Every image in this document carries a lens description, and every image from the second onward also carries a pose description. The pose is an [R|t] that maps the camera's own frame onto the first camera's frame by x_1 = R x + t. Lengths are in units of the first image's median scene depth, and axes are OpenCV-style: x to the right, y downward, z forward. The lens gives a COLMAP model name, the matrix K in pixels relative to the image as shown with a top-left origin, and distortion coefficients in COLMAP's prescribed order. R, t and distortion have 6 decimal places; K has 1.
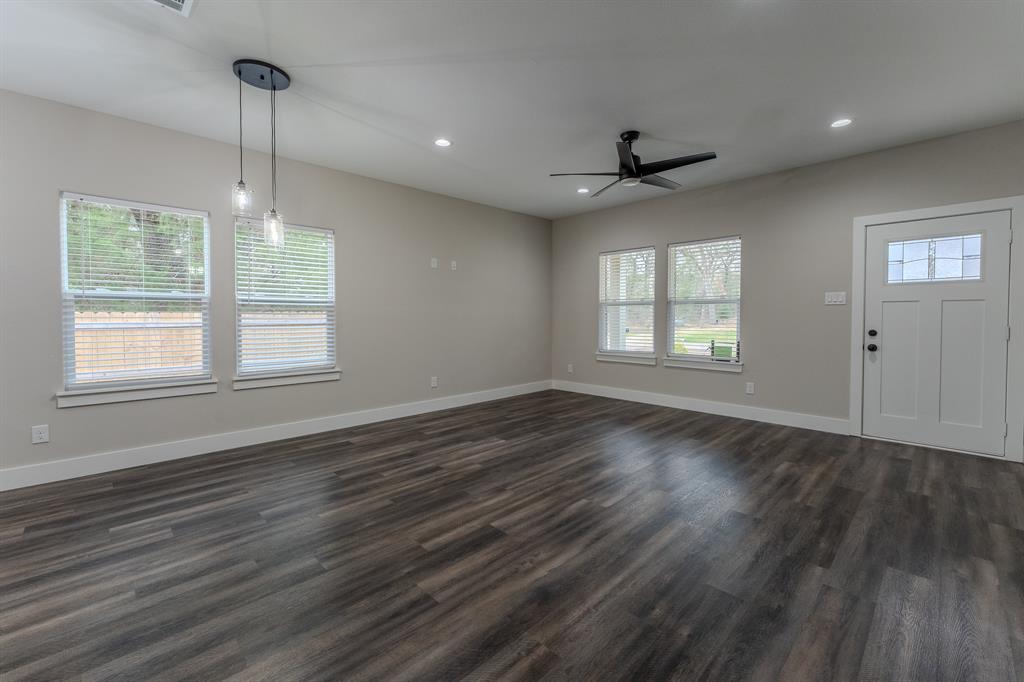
lens RADIAL K [[421.6, 0, 515.9], [0, 421.6, 318.1], [0, 0, 1]] dist [-0.001220, -0.000217]
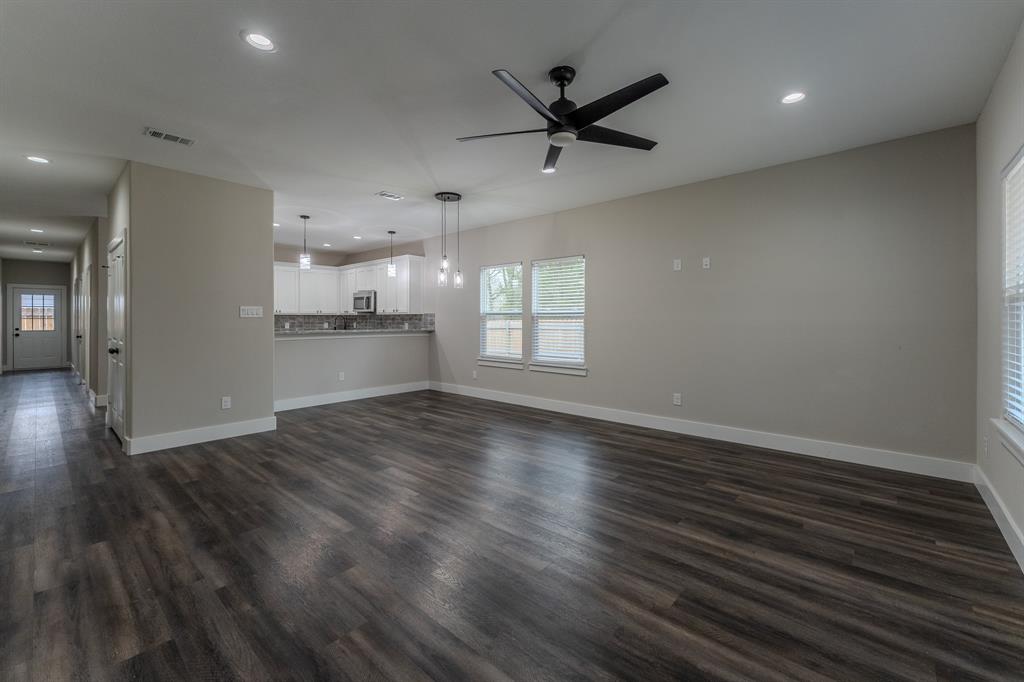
lens RADIAL K [[418.5, 0, 517.8], [0, 418.5, 314.8], [0, 0, 1]] dist [0.002719, 0.000497]
pose [[0.081907, -0.010947, -0.996580, 1.141005], [-0.002263, 0.999935, -0.011170, -0.025551], [0.996637, 0.003170, 0.081877, 1.037214]]
